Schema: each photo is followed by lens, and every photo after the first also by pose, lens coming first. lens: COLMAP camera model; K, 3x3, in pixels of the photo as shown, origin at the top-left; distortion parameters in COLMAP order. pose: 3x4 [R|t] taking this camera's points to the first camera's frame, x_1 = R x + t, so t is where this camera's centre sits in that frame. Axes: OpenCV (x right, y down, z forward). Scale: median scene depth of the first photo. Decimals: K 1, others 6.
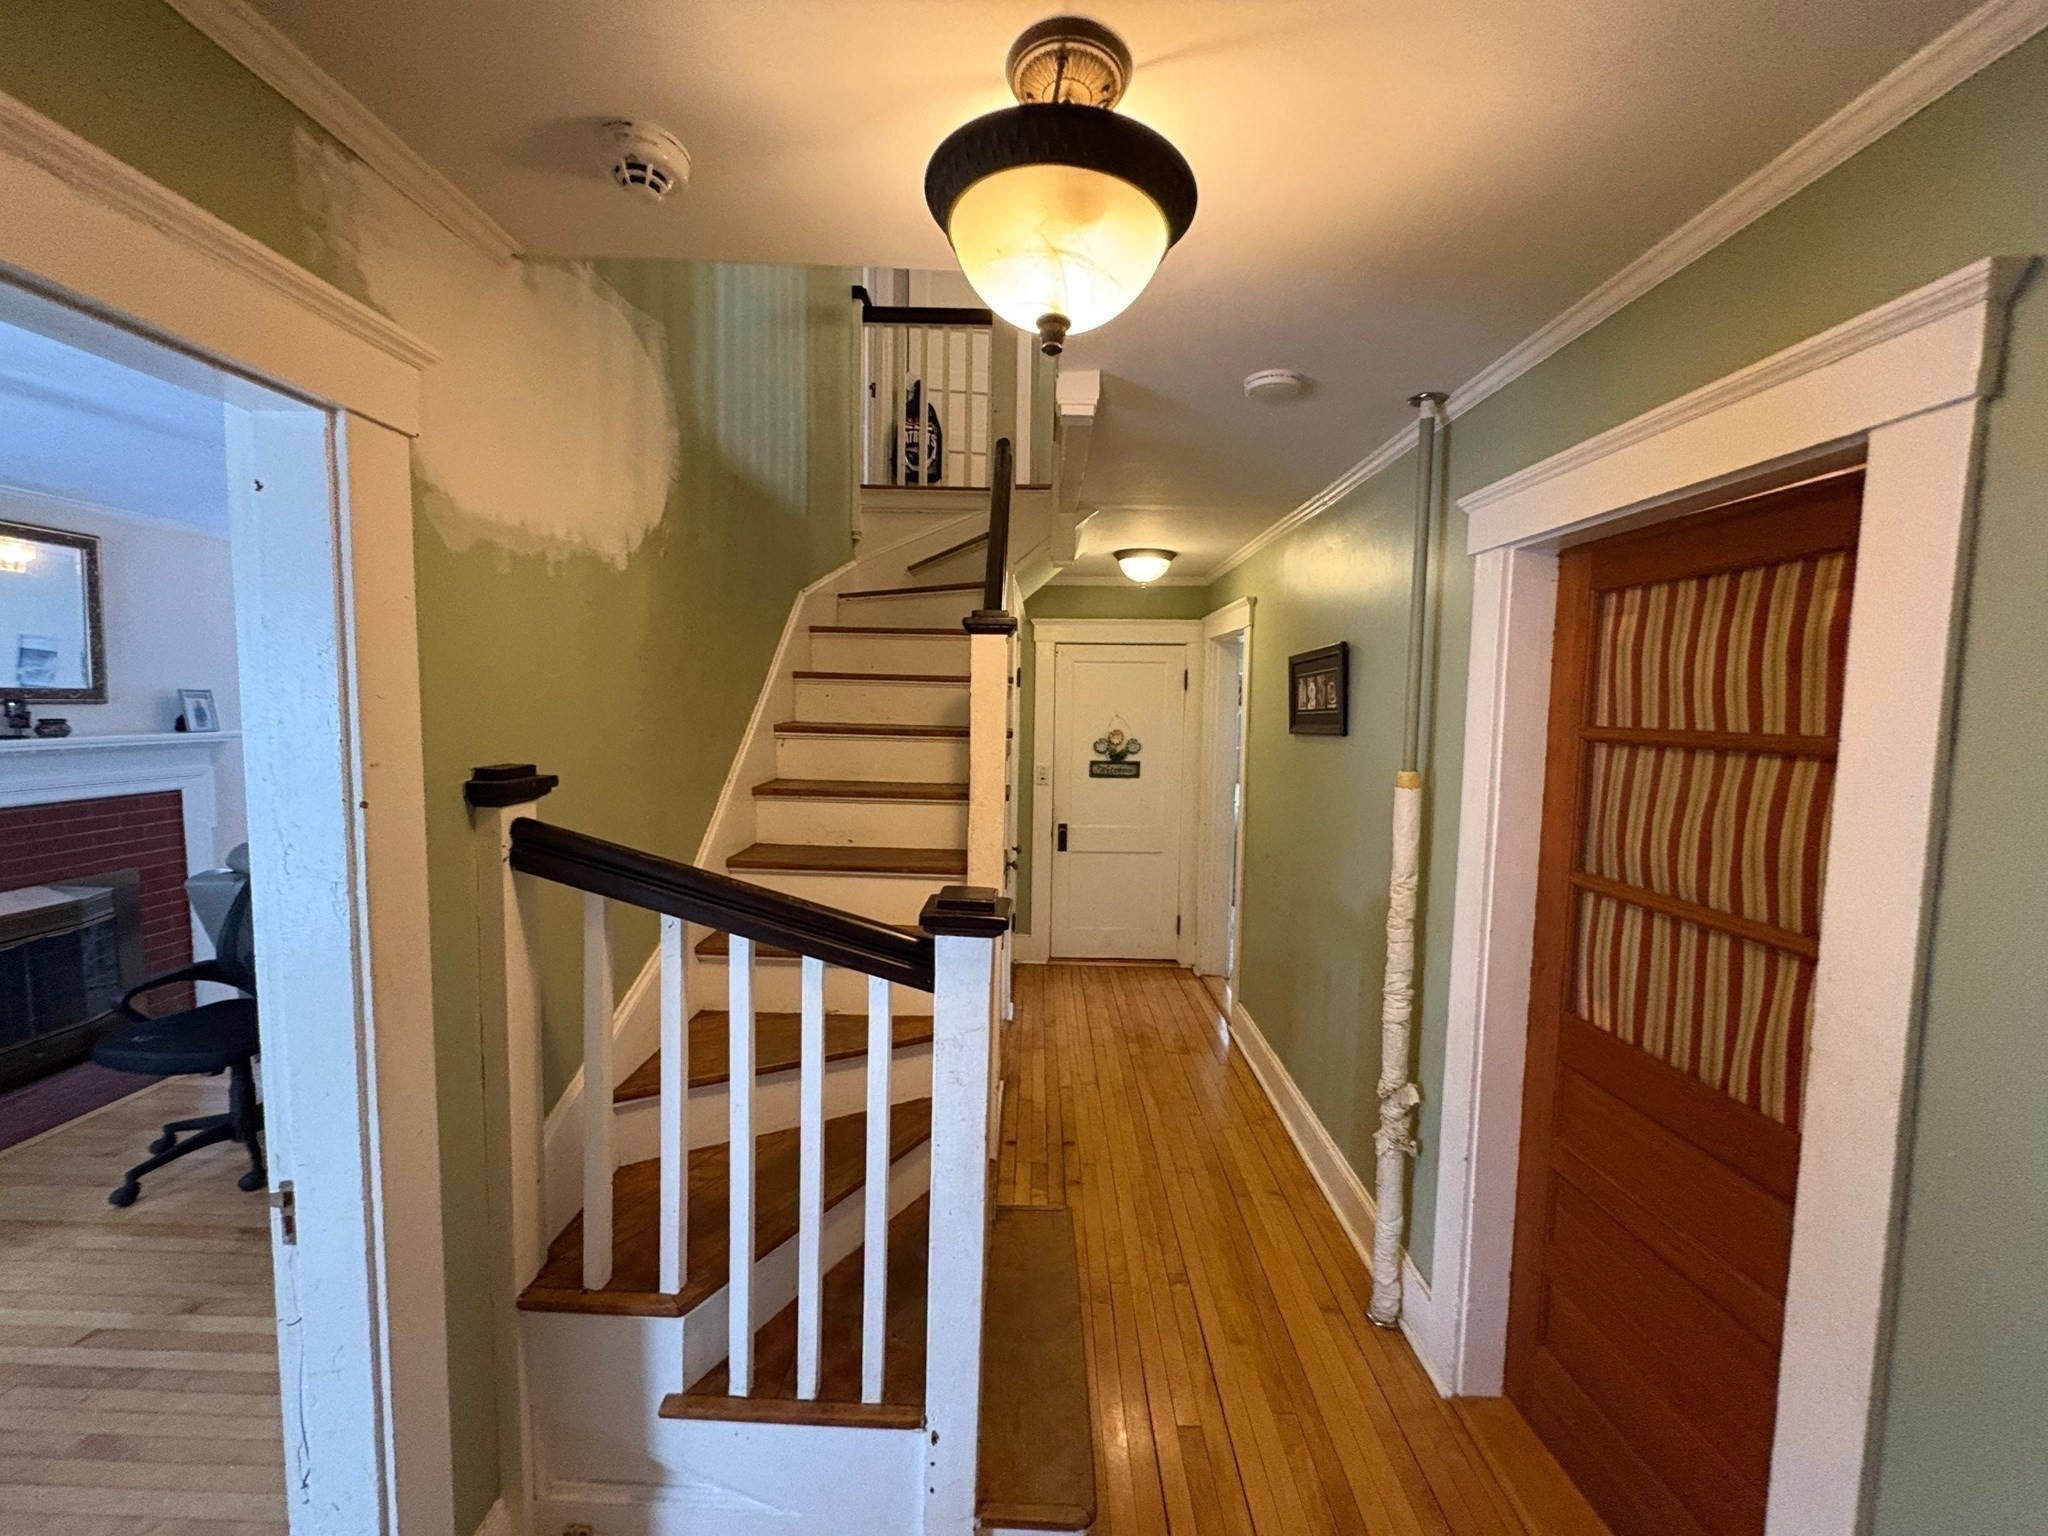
lens RADIAL K [[811.9, 0, 1024.0], [0, 811.9, 767.5], [0, 0, 1]] dist [-0.000120, 0.000113]
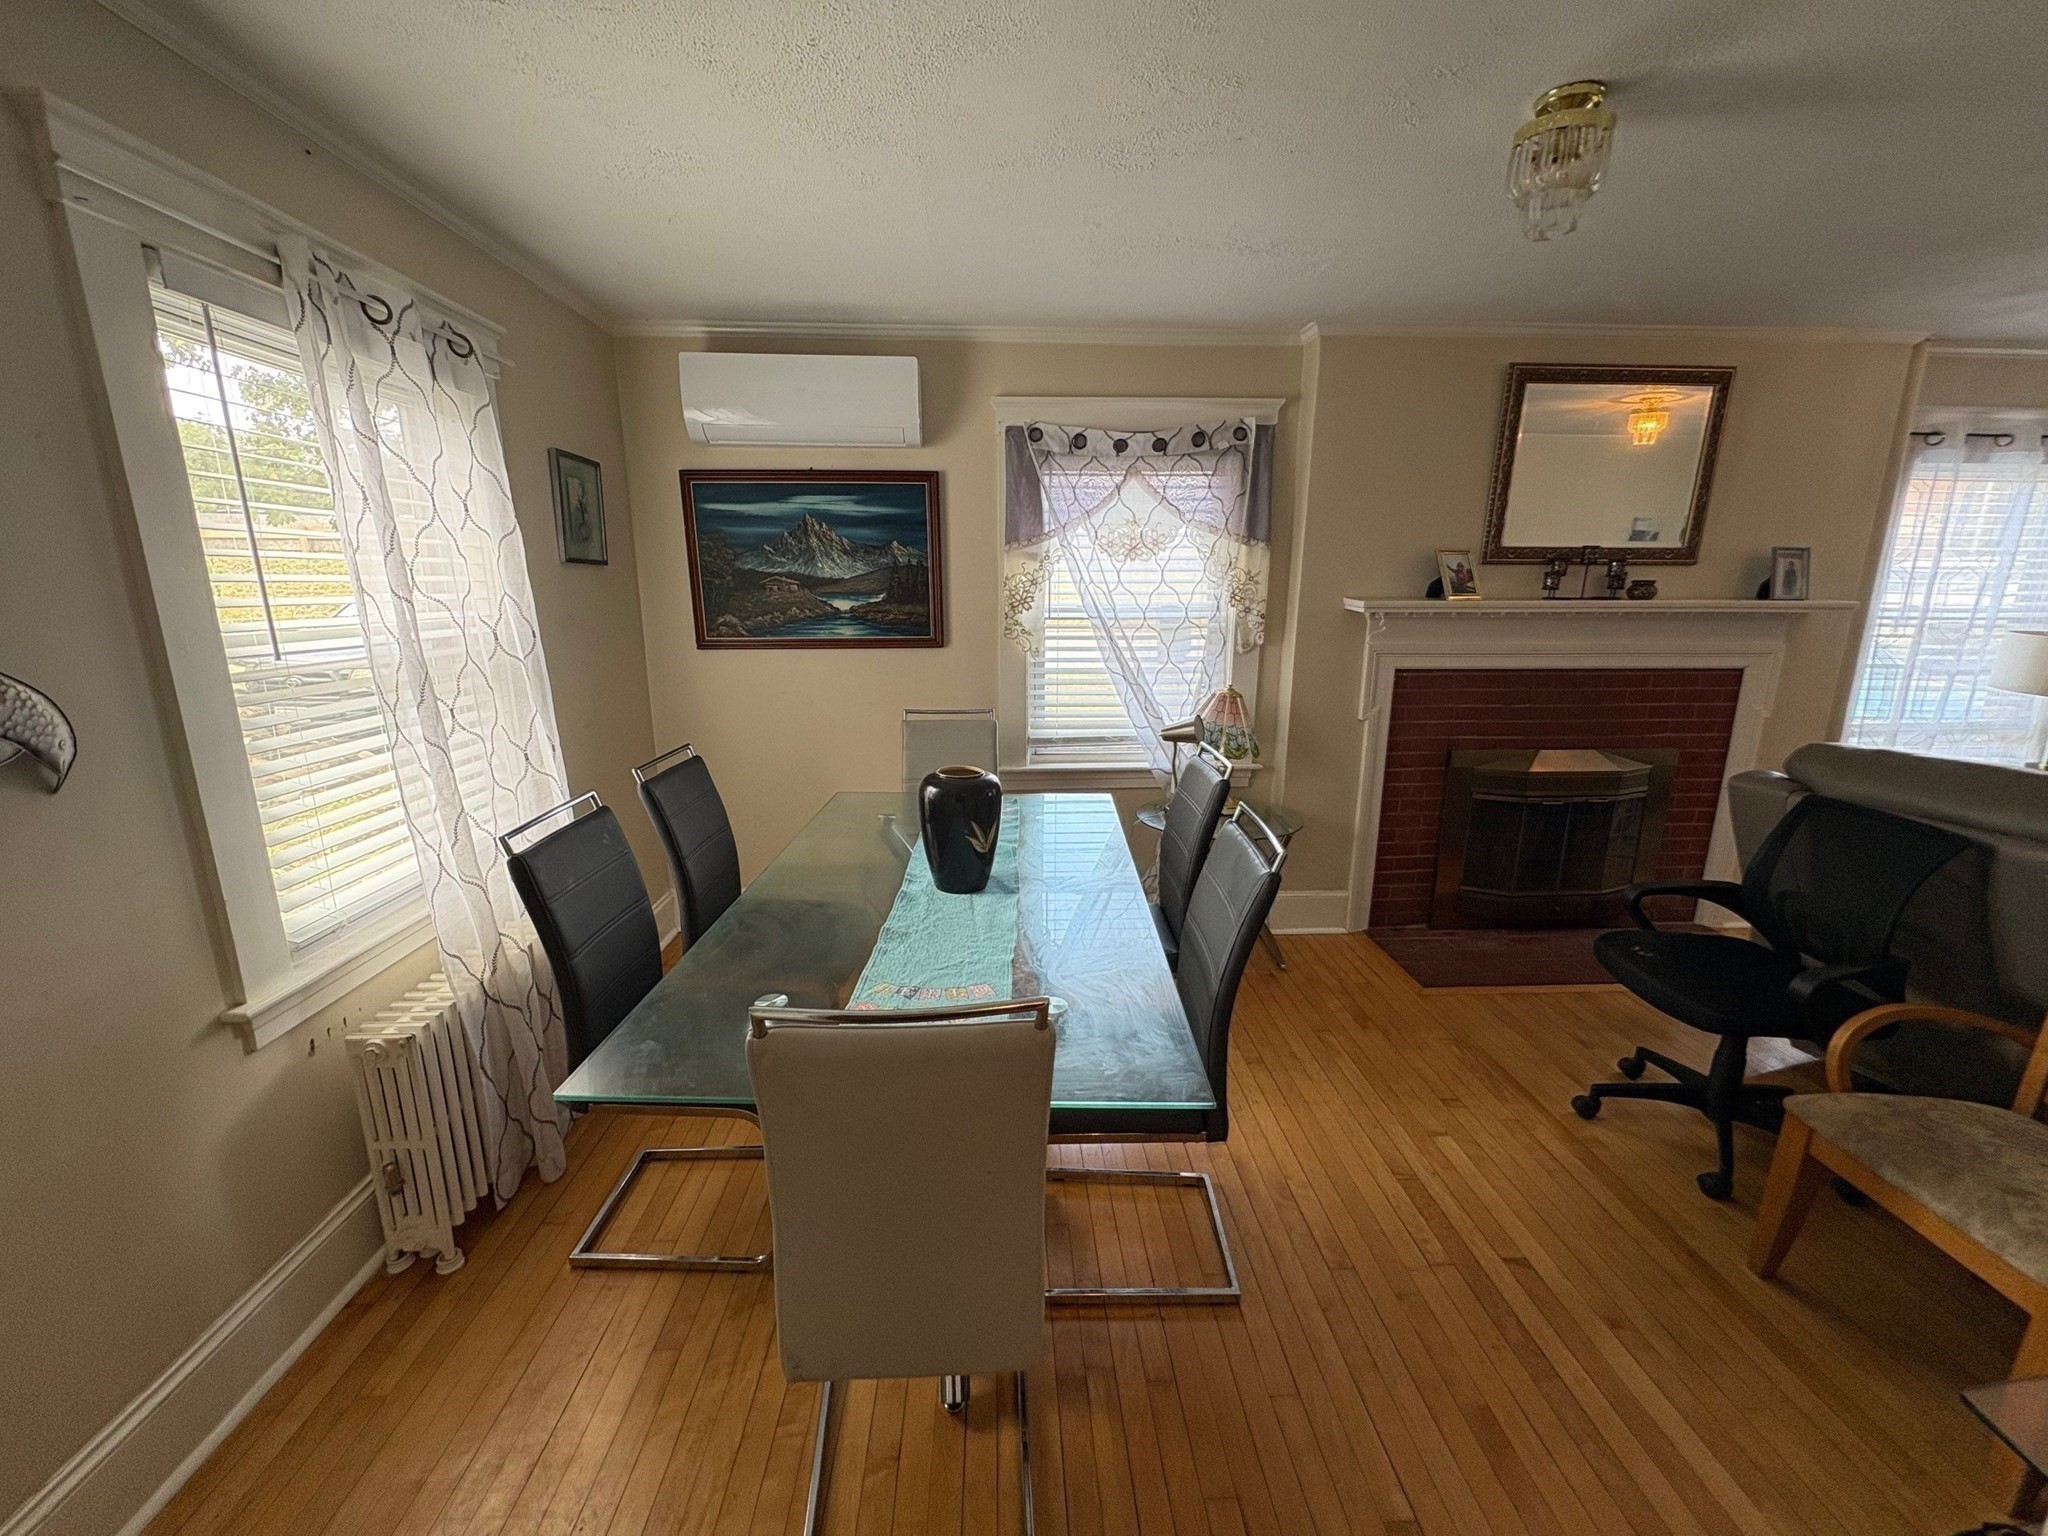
lens RADIAL K [[811.9, 0, 1024.0], [0, 811.9, 767.5], [0, 0, 1]] dist [-0.000120, 0.000113]
pose [[0.059064, 0.204525, -0.977078, -0.029505], [-0.086399, 0.976161, 0.199110, 0.003080], [0.994508, 0.072658, 0.075327, 0.024664]]
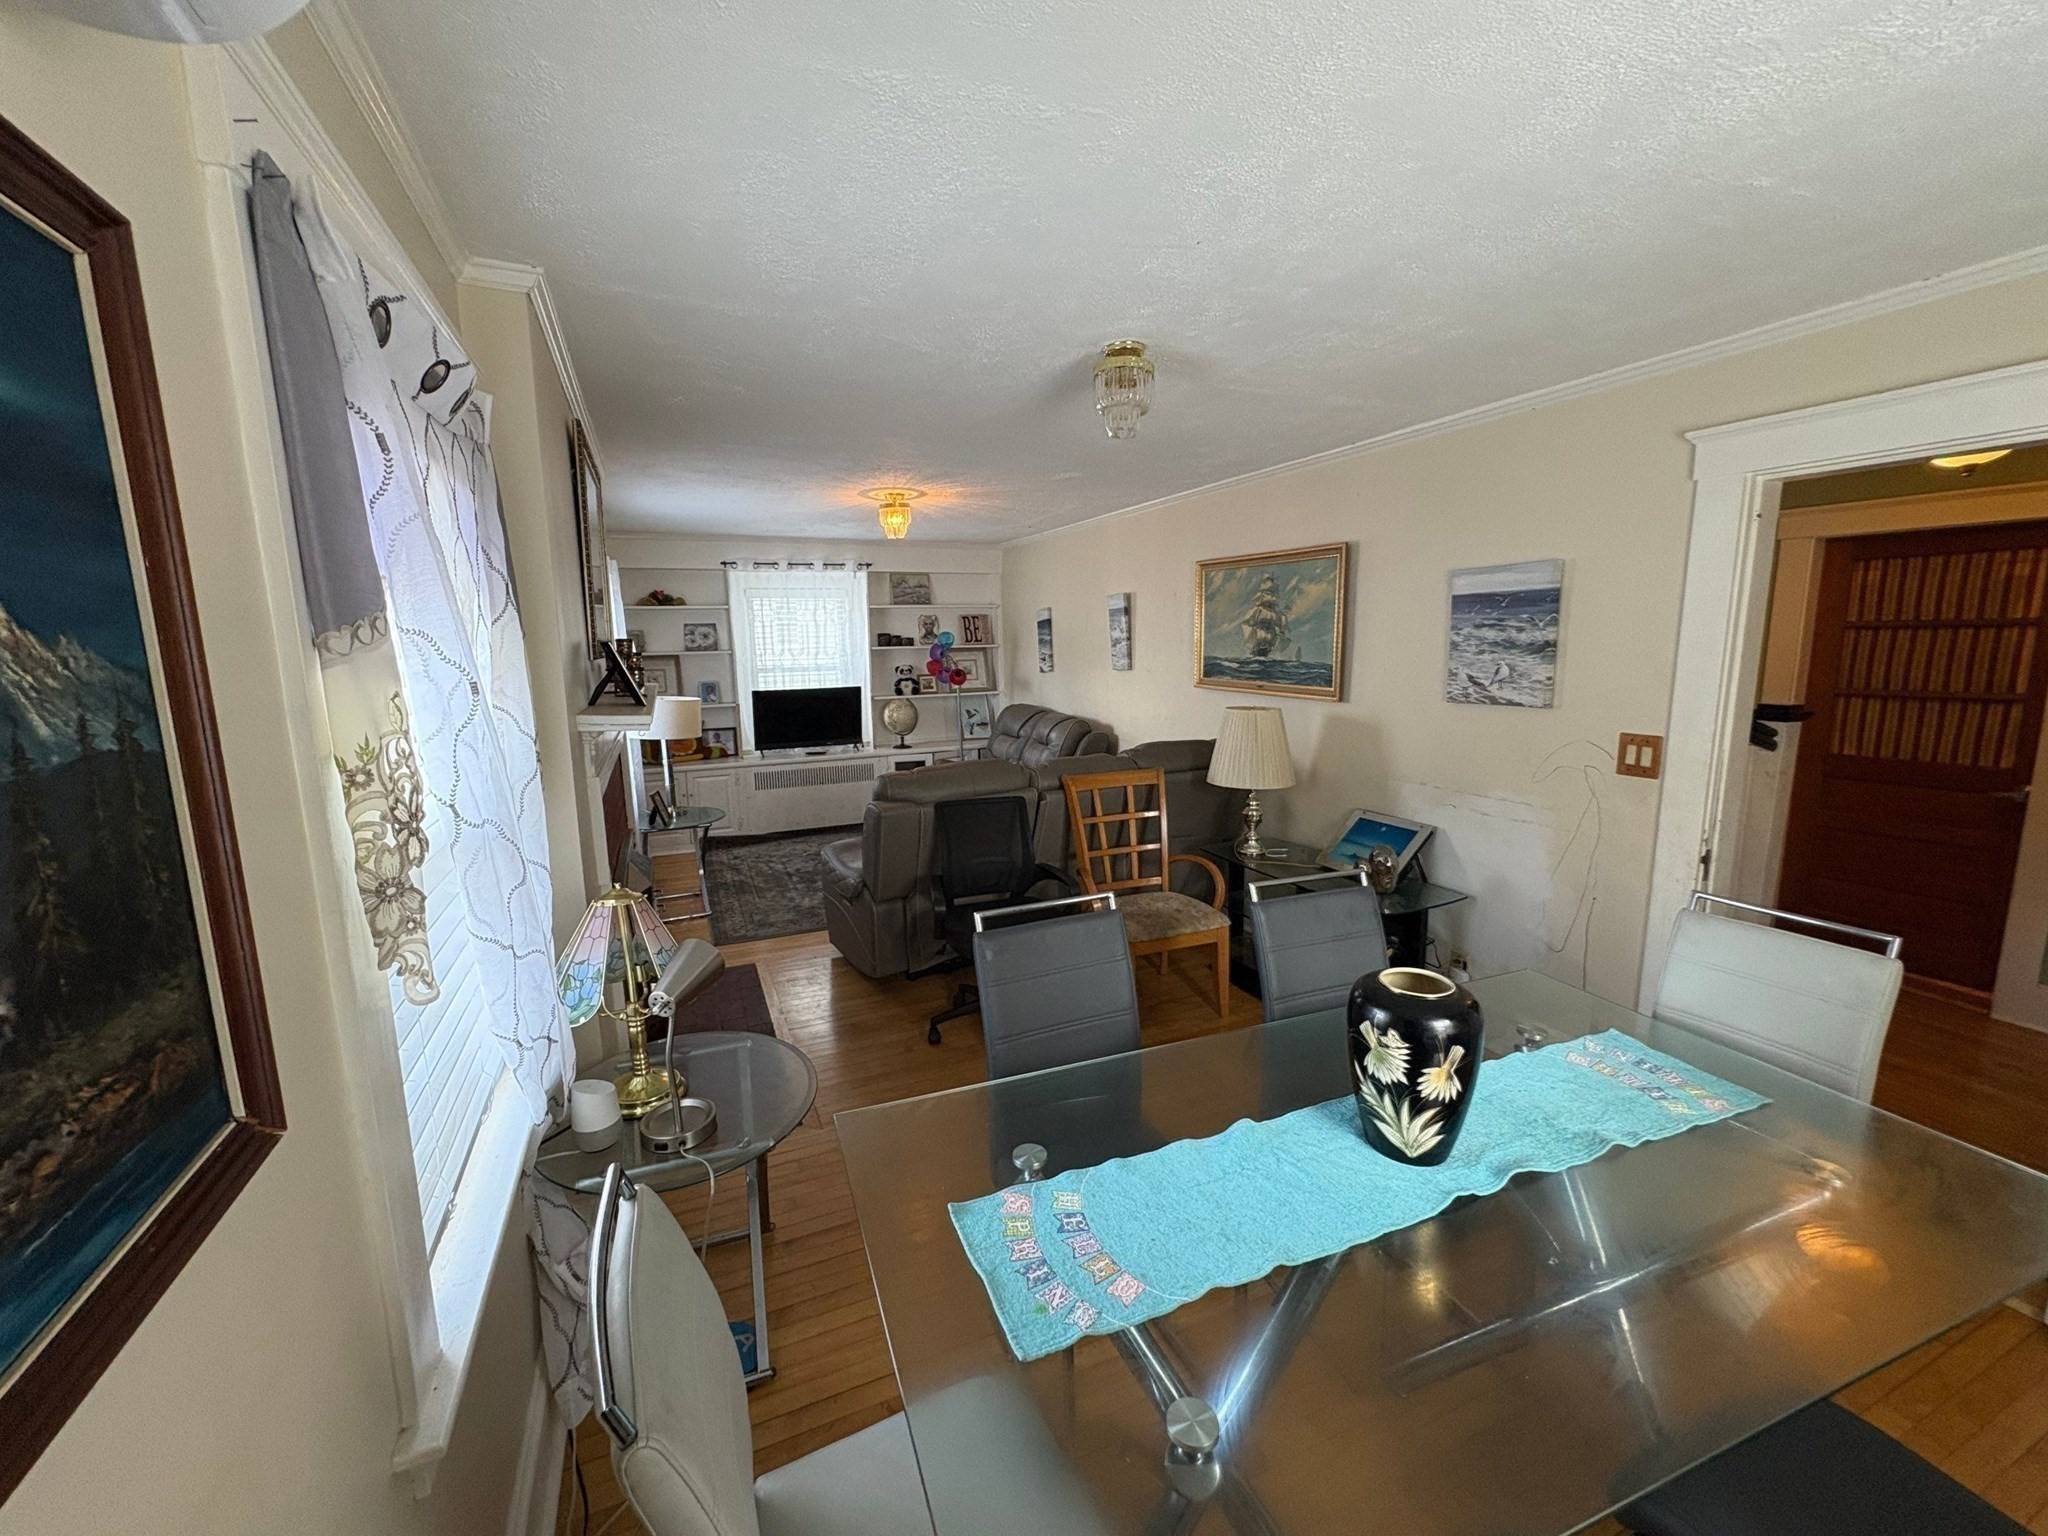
lens RADIAL K [[811.9, 0, 1024.0], [0, 811.9, 767.5], [0, 0, 1]] dist [-0.000120, 0.000113]
pose [[0.906857, -0.099117, 0.409616, -0.130691], [0.068071, 0.993637, 0.089732, -0.000358], [-0.415904, -0.053491, 0.907834, -0.006388]]
